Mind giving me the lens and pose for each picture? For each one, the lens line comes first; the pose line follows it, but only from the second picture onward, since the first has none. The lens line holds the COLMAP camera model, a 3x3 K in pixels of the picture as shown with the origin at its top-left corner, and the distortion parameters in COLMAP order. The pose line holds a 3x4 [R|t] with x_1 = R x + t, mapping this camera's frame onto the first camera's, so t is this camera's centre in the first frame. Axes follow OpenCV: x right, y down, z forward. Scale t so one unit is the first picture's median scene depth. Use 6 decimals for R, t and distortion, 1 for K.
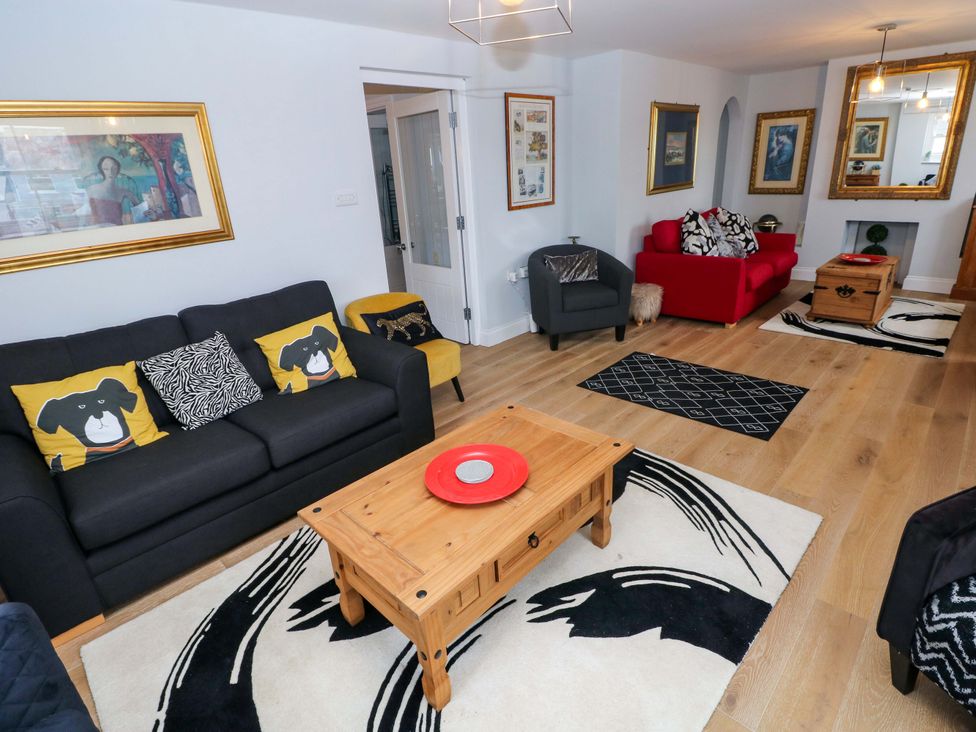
lens RADIAL K [[506.7, 0, 483.9], [0, 506.7, 358.0], [0, 0, 1]] dist [0.002904, -0.015113]
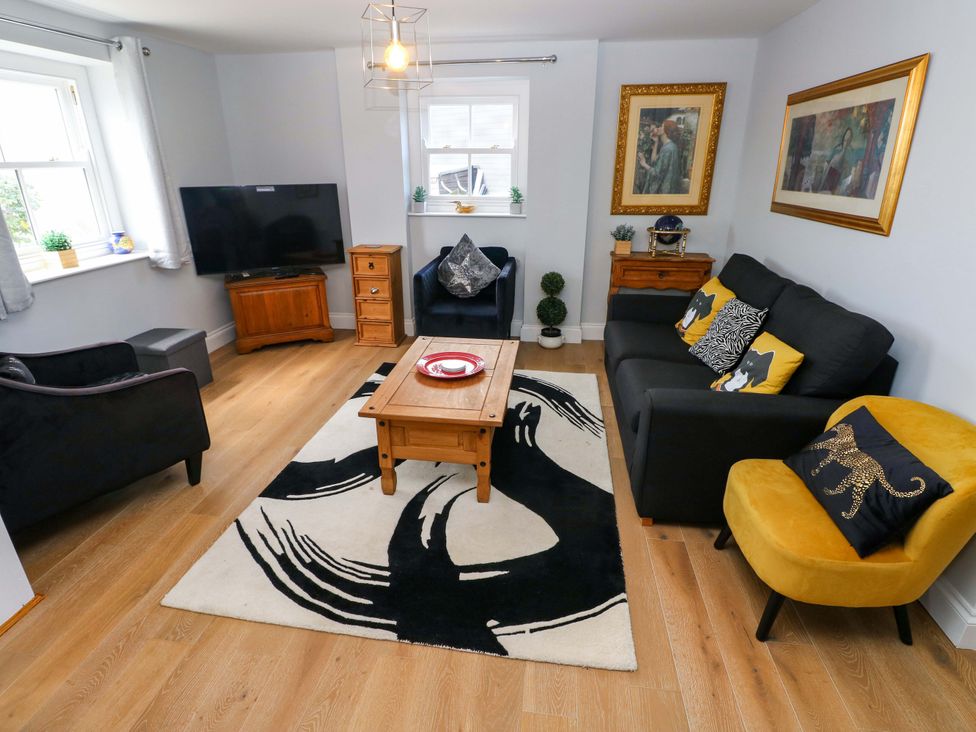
lens RADIAL K [[506.7, 0, 483.9], [0, 506.7, 358.0], [0, 0, 1]] dist [0.002904, -0.015113]
pose [[-0.802338, 0.271754, -0.531416, 0.289322], [-0.161695, 0.758084, 0.631794, -0.312249], [0.574550, 0.592840, -0.564298, 0.779389]]
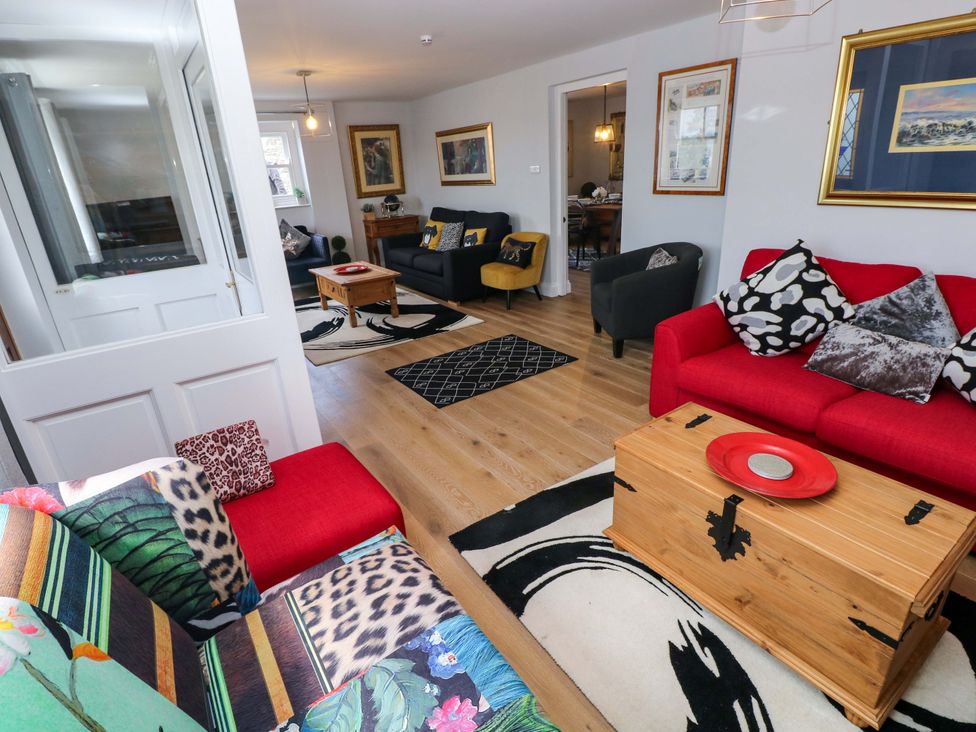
lens RADIAL K [[506.7, 0, 483.9], [0, 506.7, 358.0], [0, 0, 1]] dist [0.002904, -0.015113]
pose [[-0.187936, 0.422848, -0.886498, 1.134408], [-0.275878, 0.843519, 0.460833, -0.389050], [0.942640, 0.331173, -0.041873, 0.845611]]
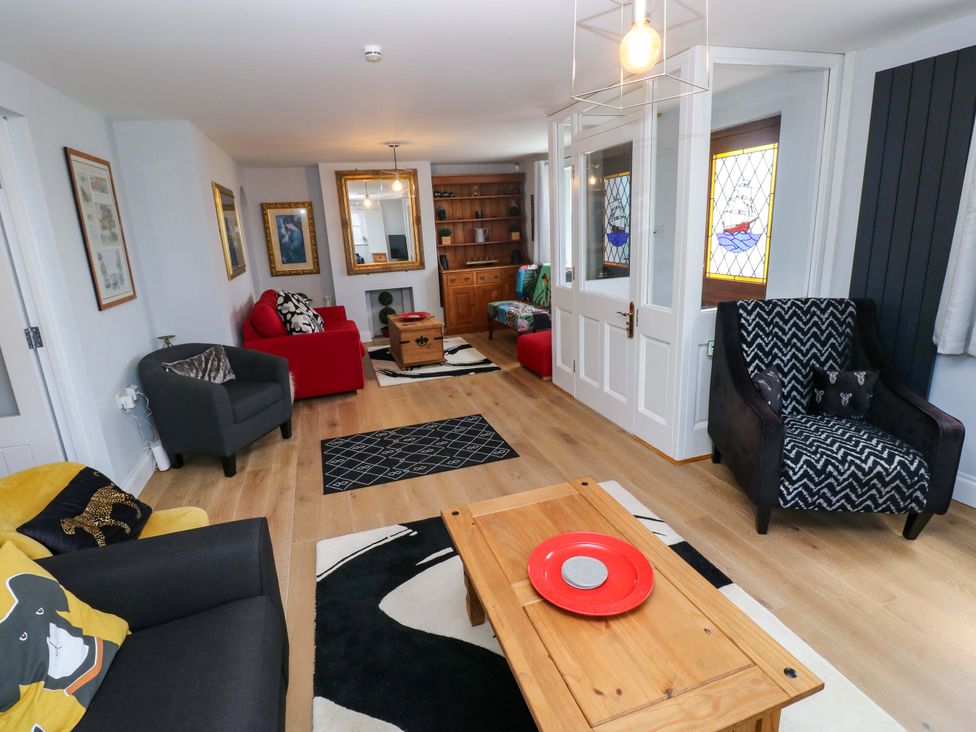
lens RADIAL K [[507.9, 0, 480.4], [0, 507.9, 357.3], [0, 0, 1]] dist [-0.010756, -0.002002]
pose [[0.470024, -0.190183, 0.861921, -0.312882], [0.333960, 0.942234, 0.025789, -0.078769], [-0.817036, 0.275726, 0.506386, 0.256292]]
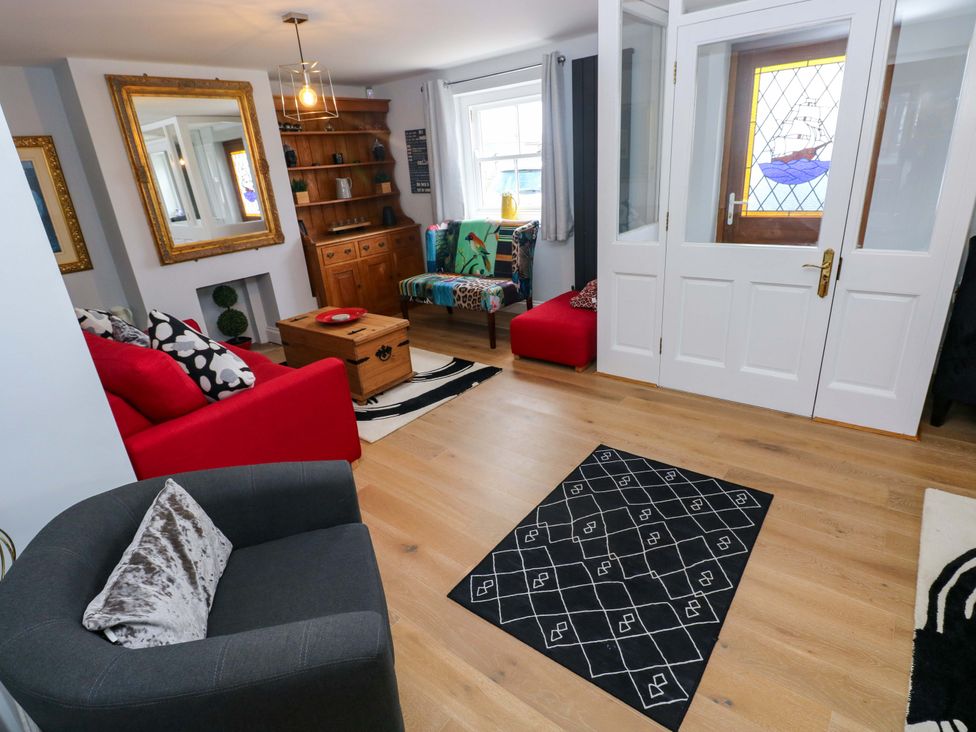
lens RADIAL K [[506.7, 0, 483.9], [0, 506.7, 358.0], [0, 0, 1]] dist [0.002904, -0.015113]
pose [[-0.096117, -0.295353, 0.950541, -0.068368], [0.426500, 0.850635, 0.307437, -0.307473], [-0.899366, 0.434955, 0.044208, 0.832230]]
